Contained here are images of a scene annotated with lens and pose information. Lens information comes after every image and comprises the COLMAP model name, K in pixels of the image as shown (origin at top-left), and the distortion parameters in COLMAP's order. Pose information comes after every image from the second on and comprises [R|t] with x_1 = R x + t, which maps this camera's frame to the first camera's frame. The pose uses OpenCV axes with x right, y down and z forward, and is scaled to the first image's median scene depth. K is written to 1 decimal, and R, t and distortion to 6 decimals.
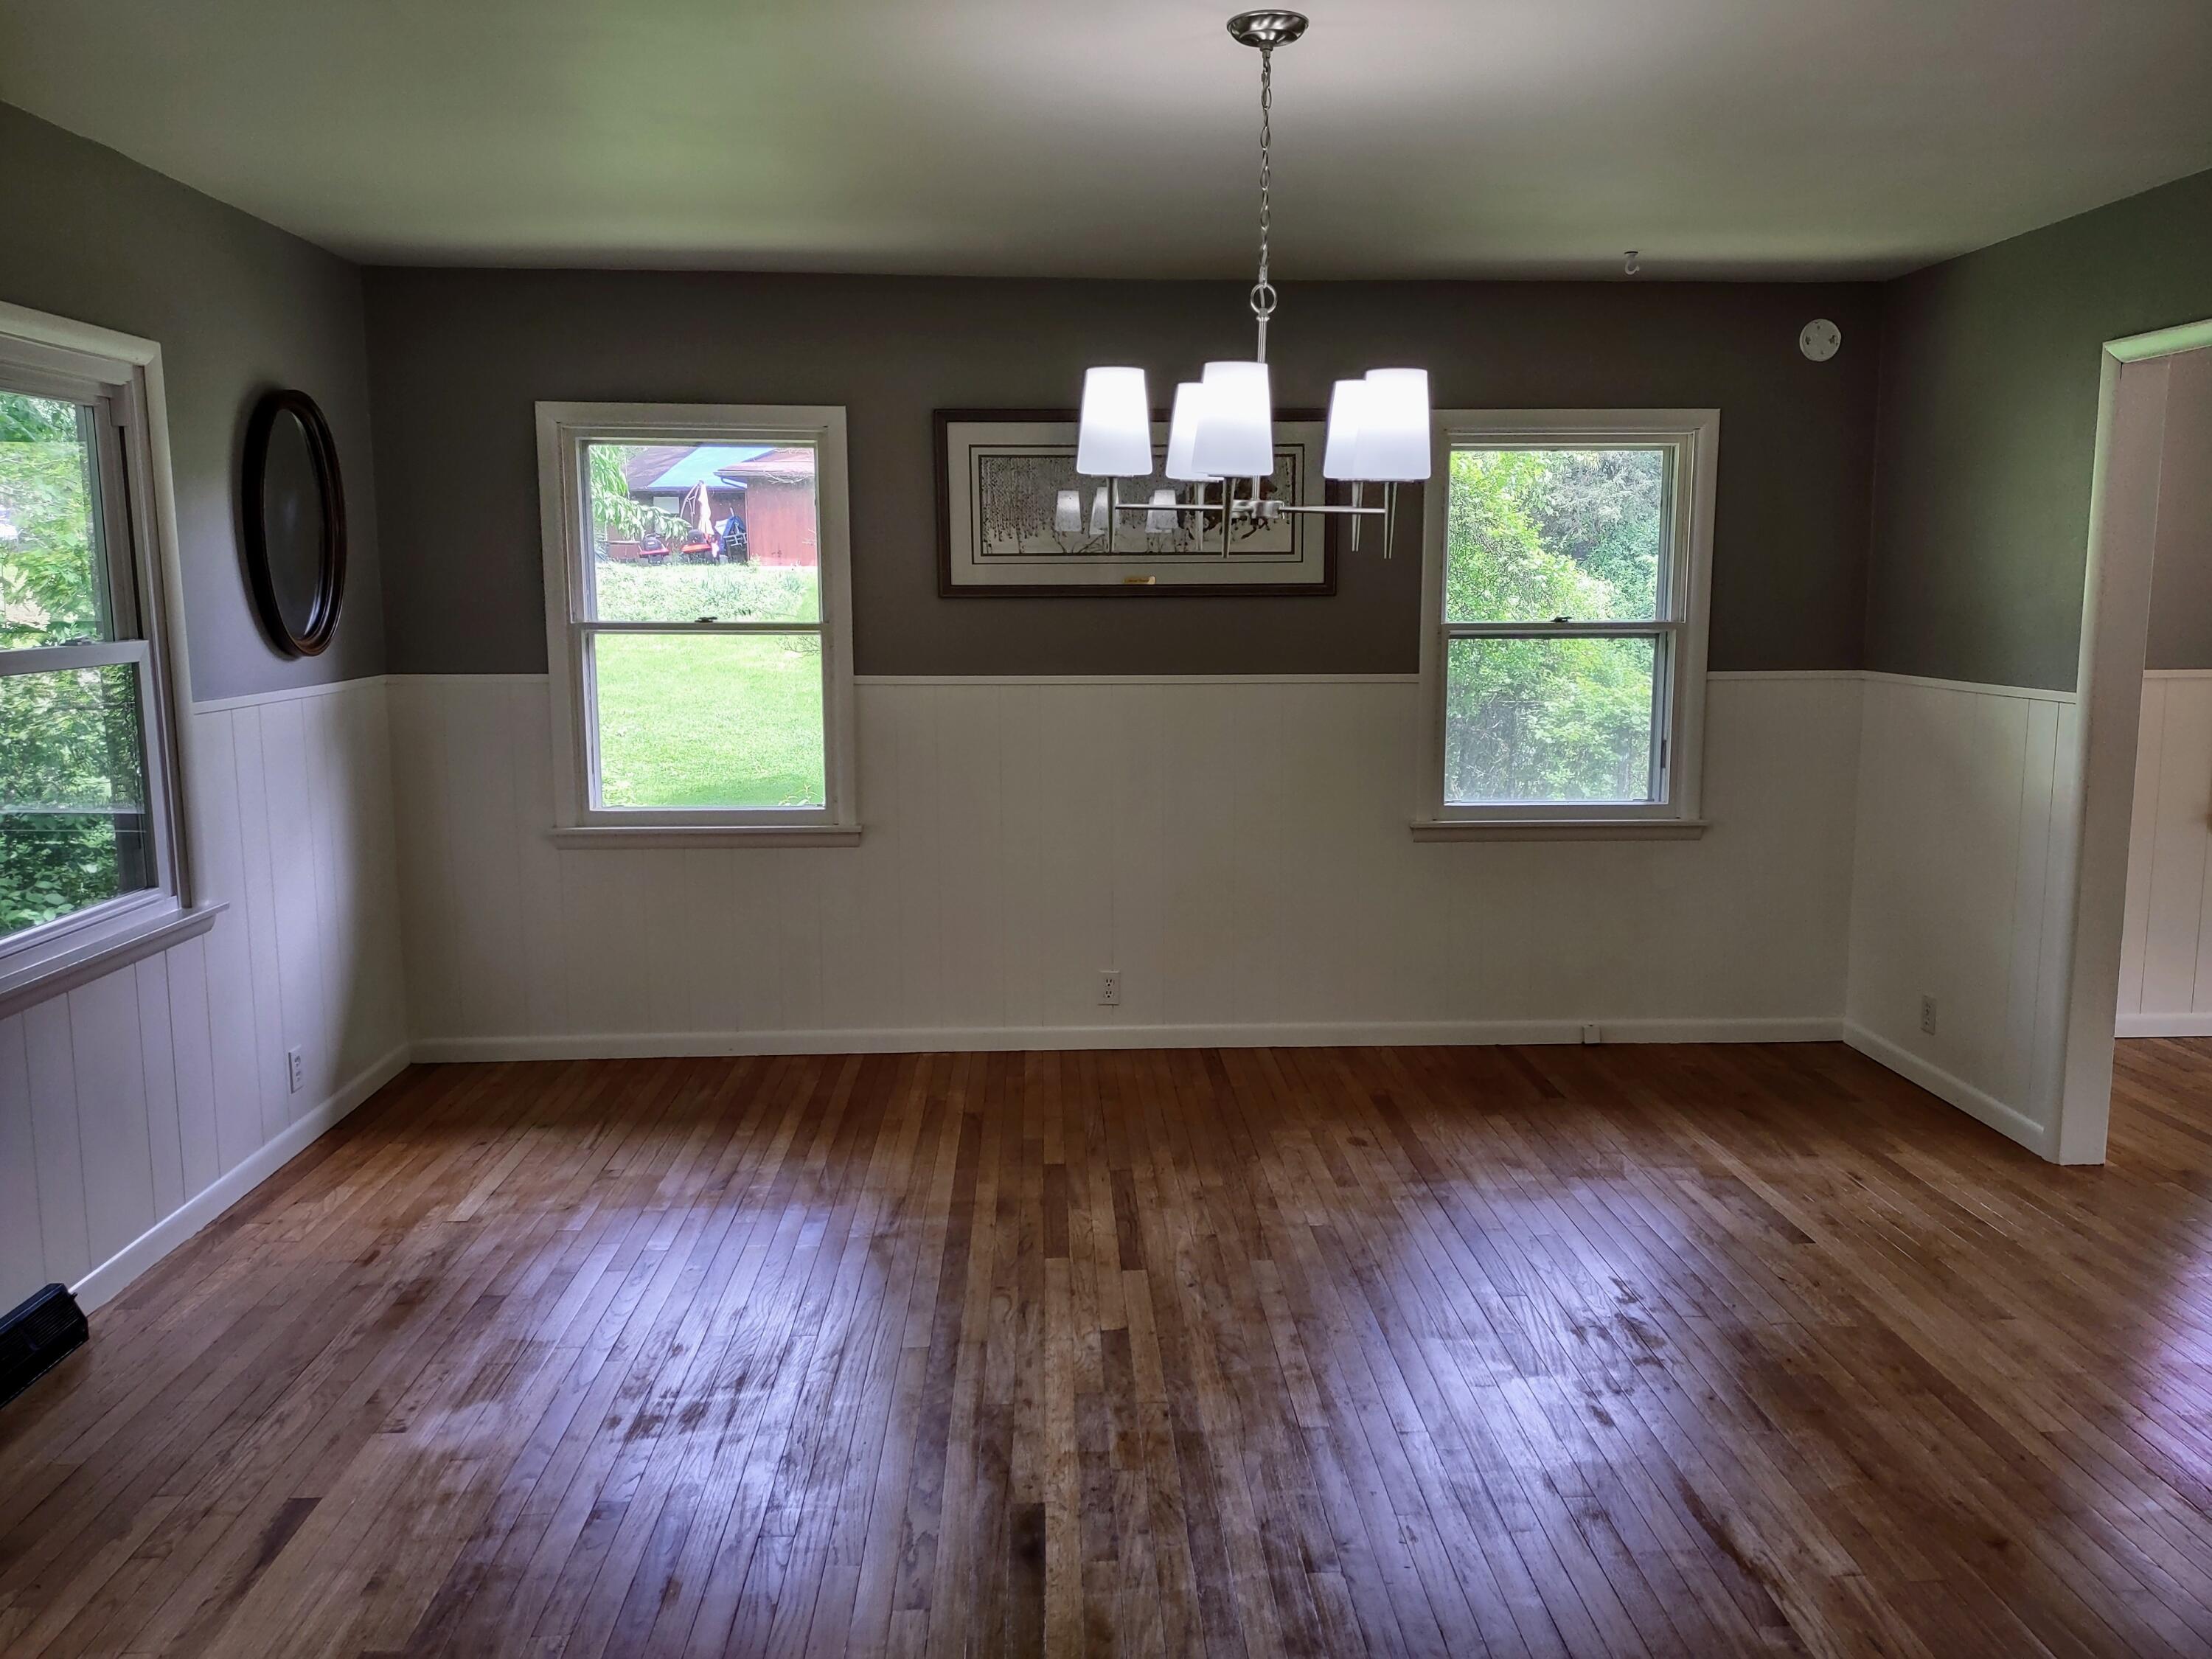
lens RADIAL K [[1653.0, 0, 1126.3], [0, 1653.0, 840.0], [0, 0, 1]] dist [0.110611, -0.146731]
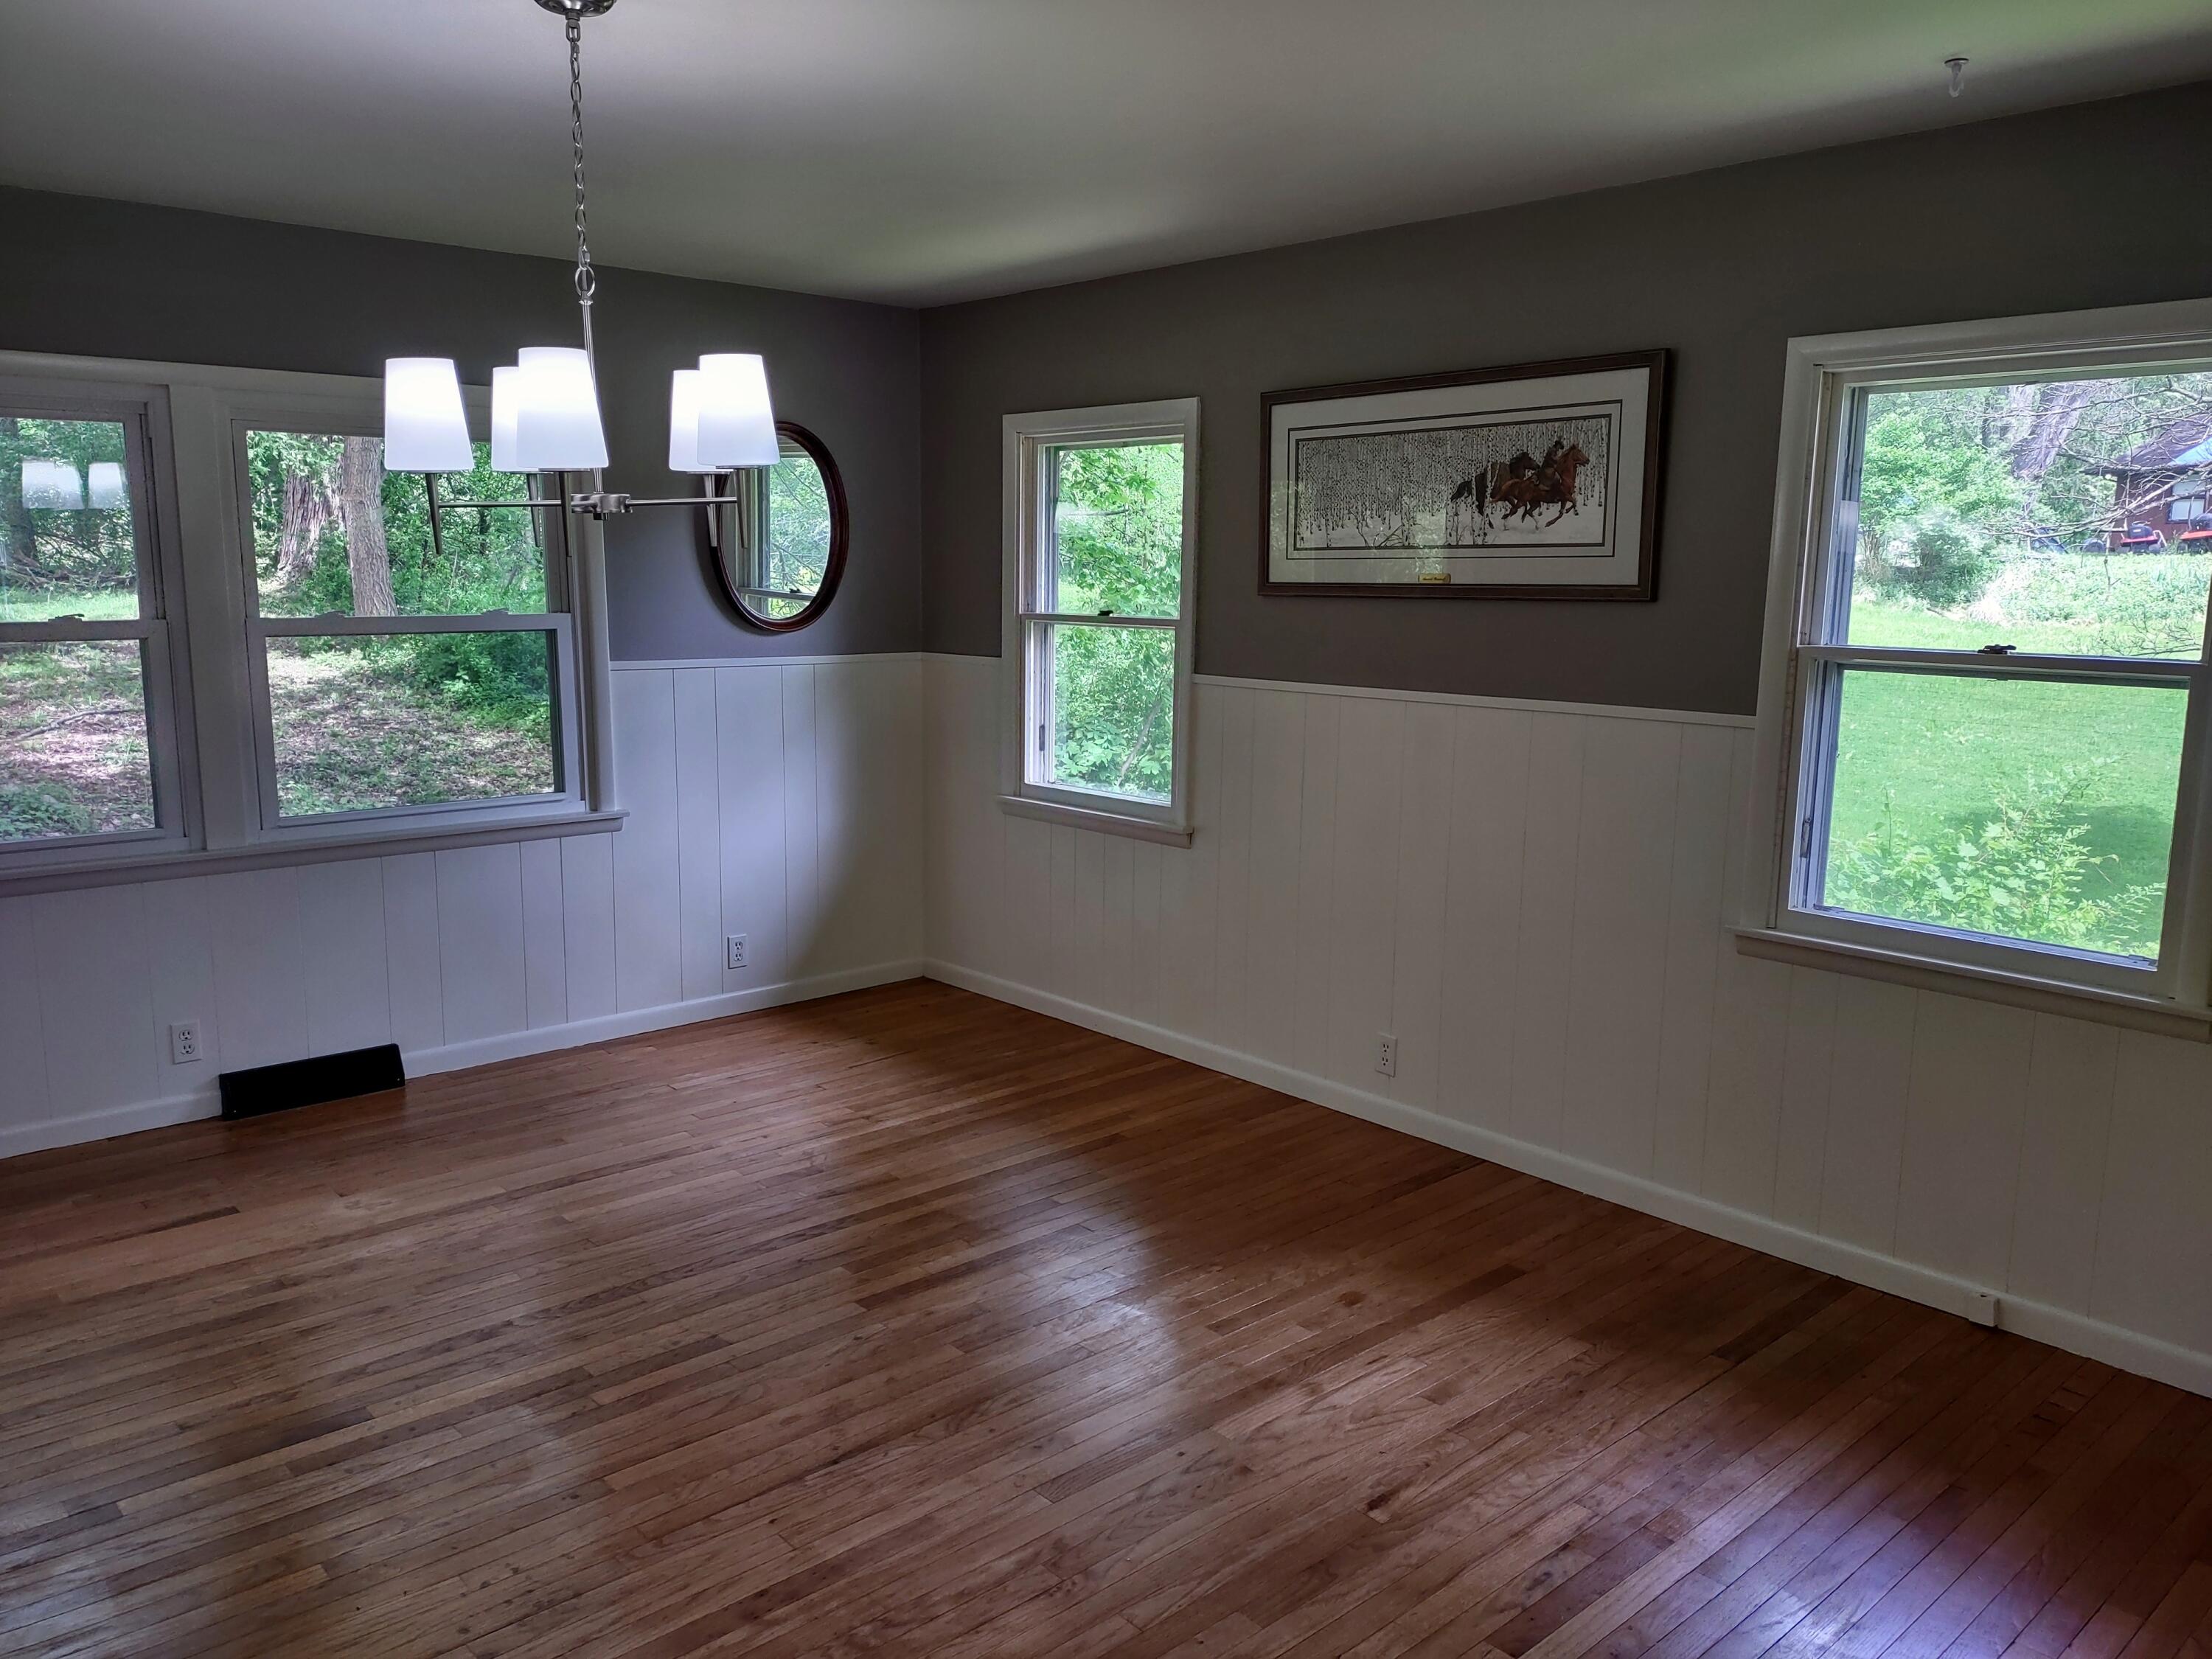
lens RADIAL K [[1653.0, 0, 1126.3], [0, 1653.0, 840.0], [0, 0, 1]] dist [0.110611, -0.146731]
pose [[0.623701, 0.134416, -0.770019, 0.632524], [-0.129531, 0.989257, 0.067769, -0.069915], [0.770856, 0.057473, 0.634412, 0.395039]]
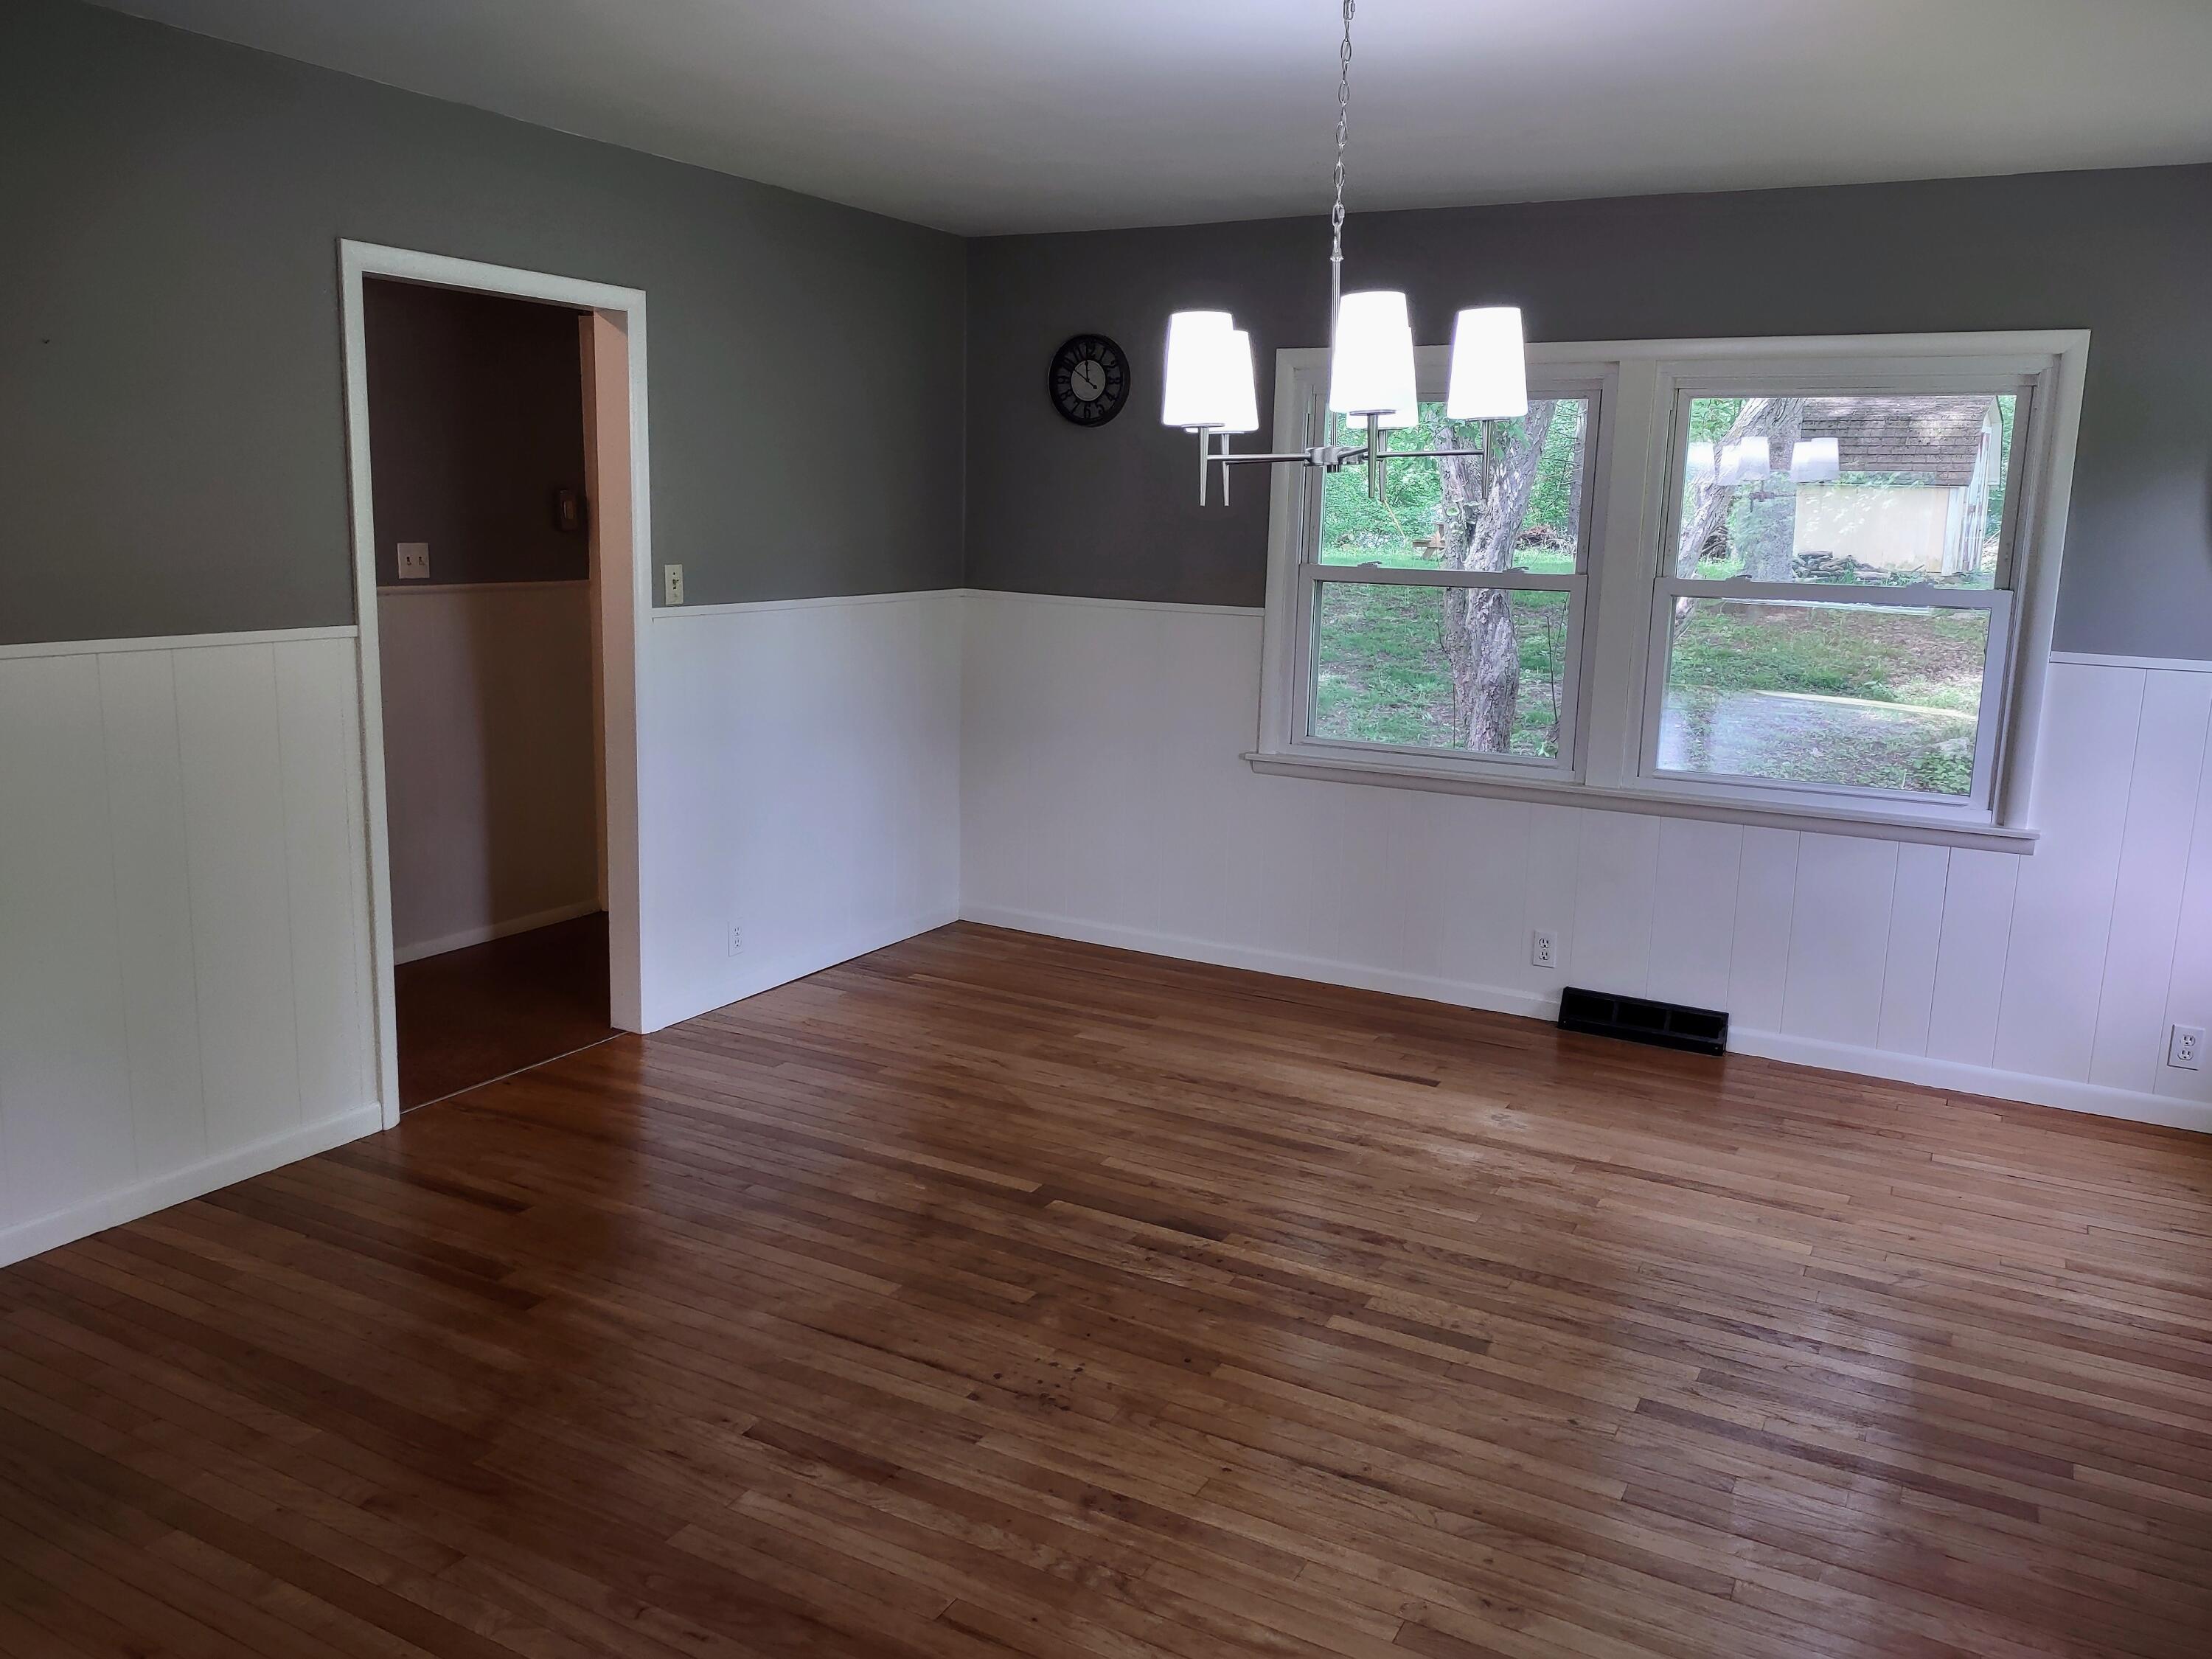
lens RADIAL K [[1673.9, 0, 1106.0], [0, 1673.9, 829.5], [0, 0, 1]] dist [0.103652, -0.172509]
pose [[-0.533415, 0.147118, -0.832961, 0.617178], [-0.159261, 0.949677, 0.269720, -0.144106], [0.830725, 0.276531, -0.483142, 0.877920]]
